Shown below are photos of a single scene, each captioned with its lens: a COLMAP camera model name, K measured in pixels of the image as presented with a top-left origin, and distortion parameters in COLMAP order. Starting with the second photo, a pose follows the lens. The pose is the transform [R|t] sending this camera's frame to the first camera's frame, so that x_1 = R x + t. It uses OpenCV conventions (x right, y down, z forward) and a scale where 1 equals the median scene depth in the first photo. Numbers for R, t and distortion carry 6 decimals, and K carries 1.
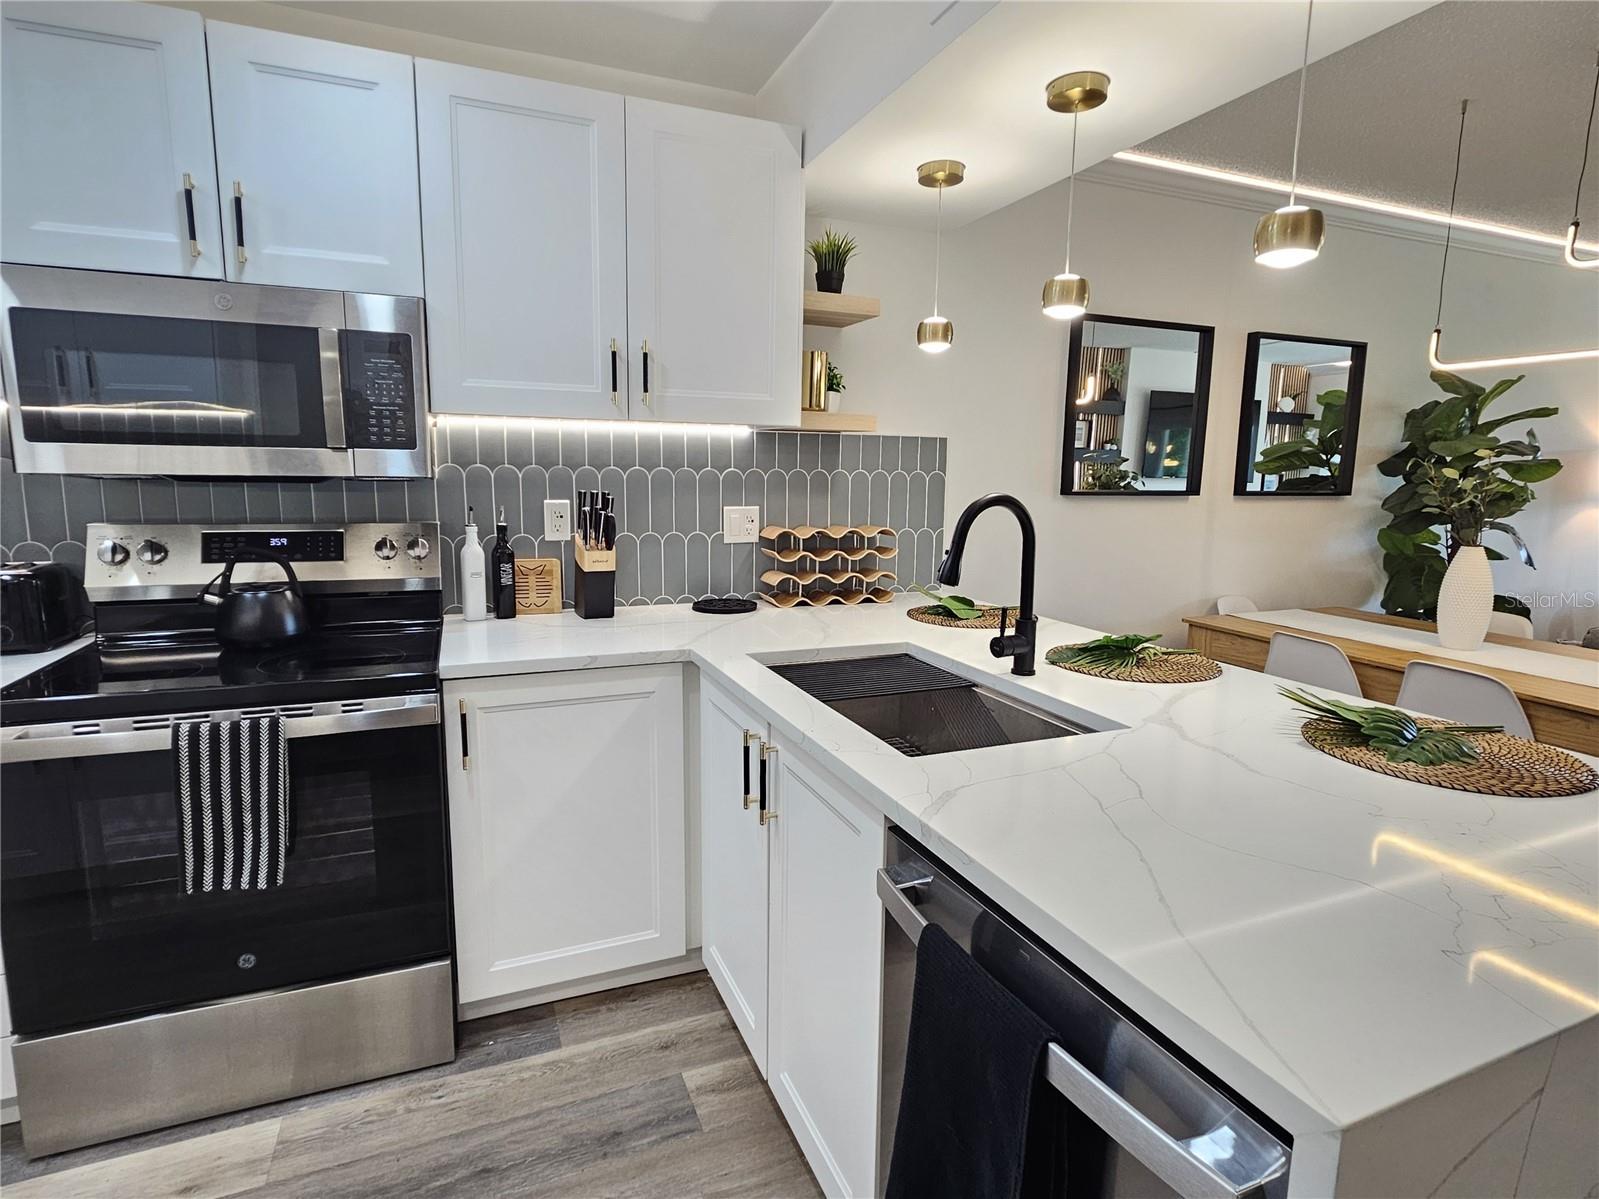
lens RADIAL K [[830.5, 0, 794.0], [0, 830.5, 595.2], [0, 0, 1]] dist [-0.001568, -0.000152]
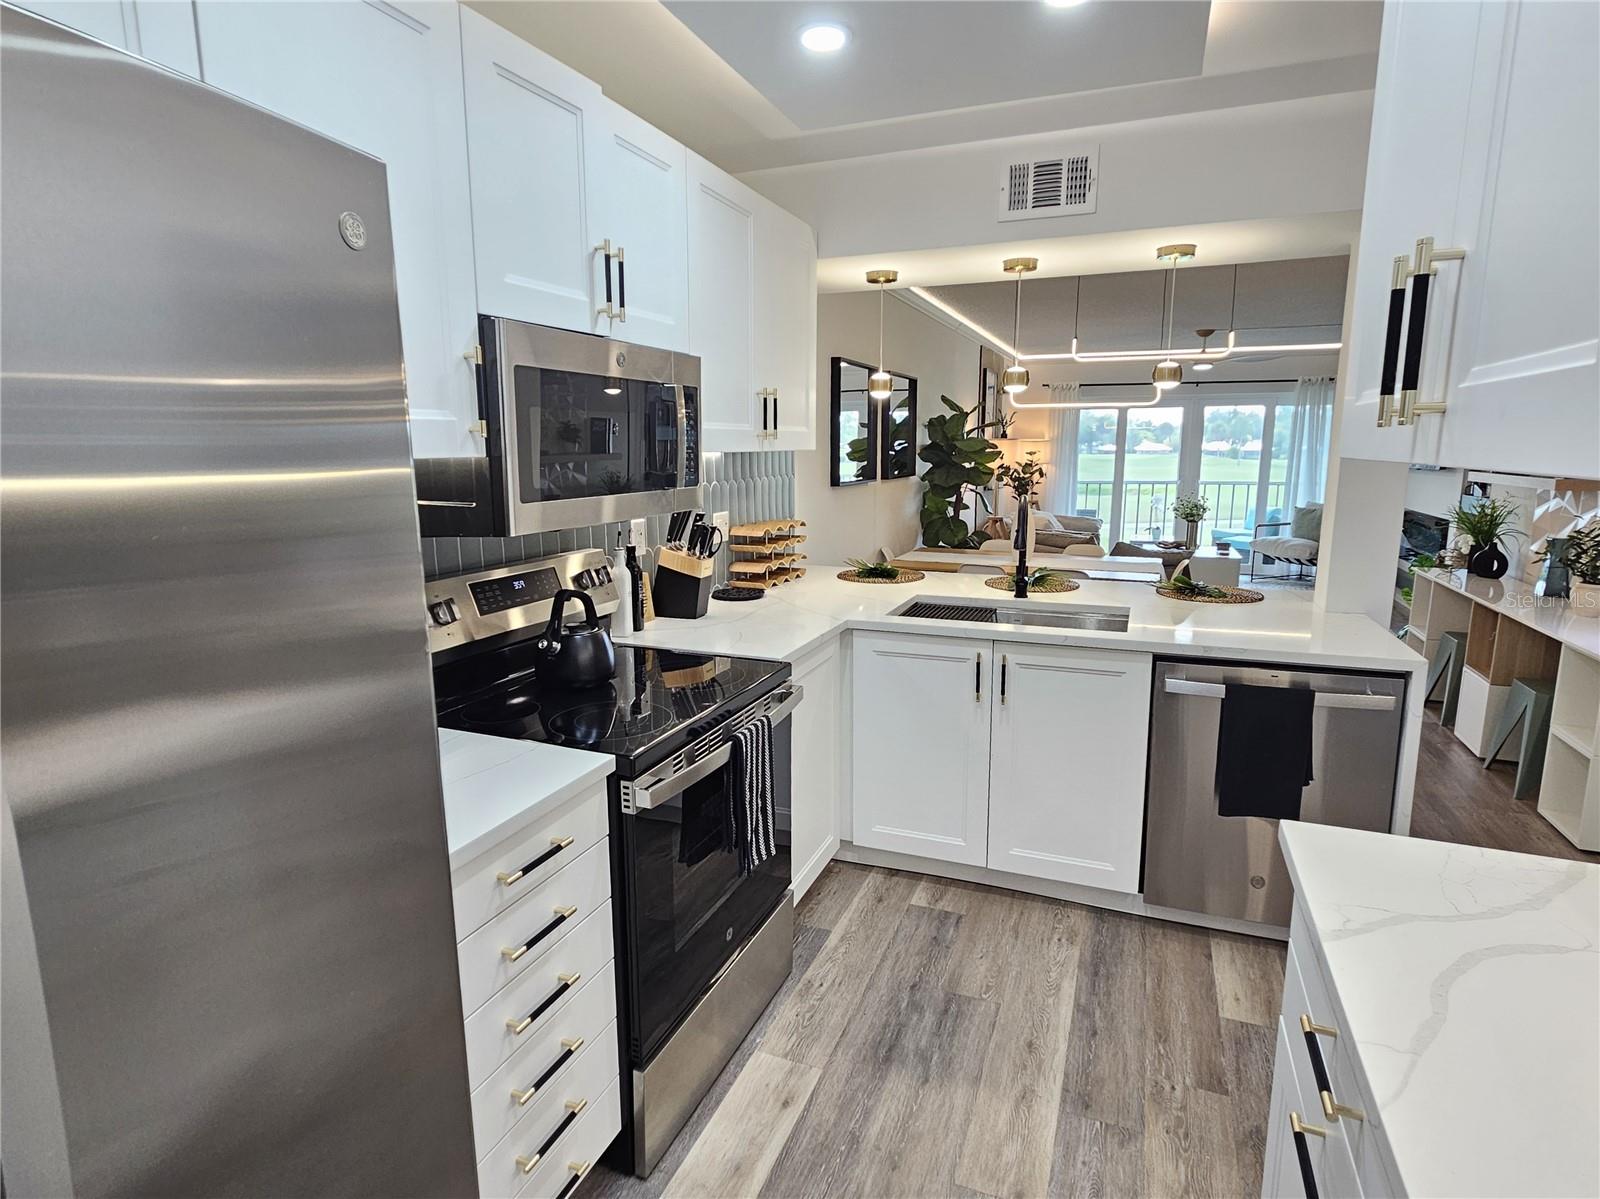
lens RADIAL K [[845.6, 0, 801.0], [0, 845.6, 588.7], [0, 0, 1]] dist [-0.003053, 0.000473]
pose [[0.696479, -0.138655, 0.704053, -1.111030], [0.122788, 0.989712, 0.073446, -0.093337], [-0.706993, 0.035296, 0.706339, 0.060170]]
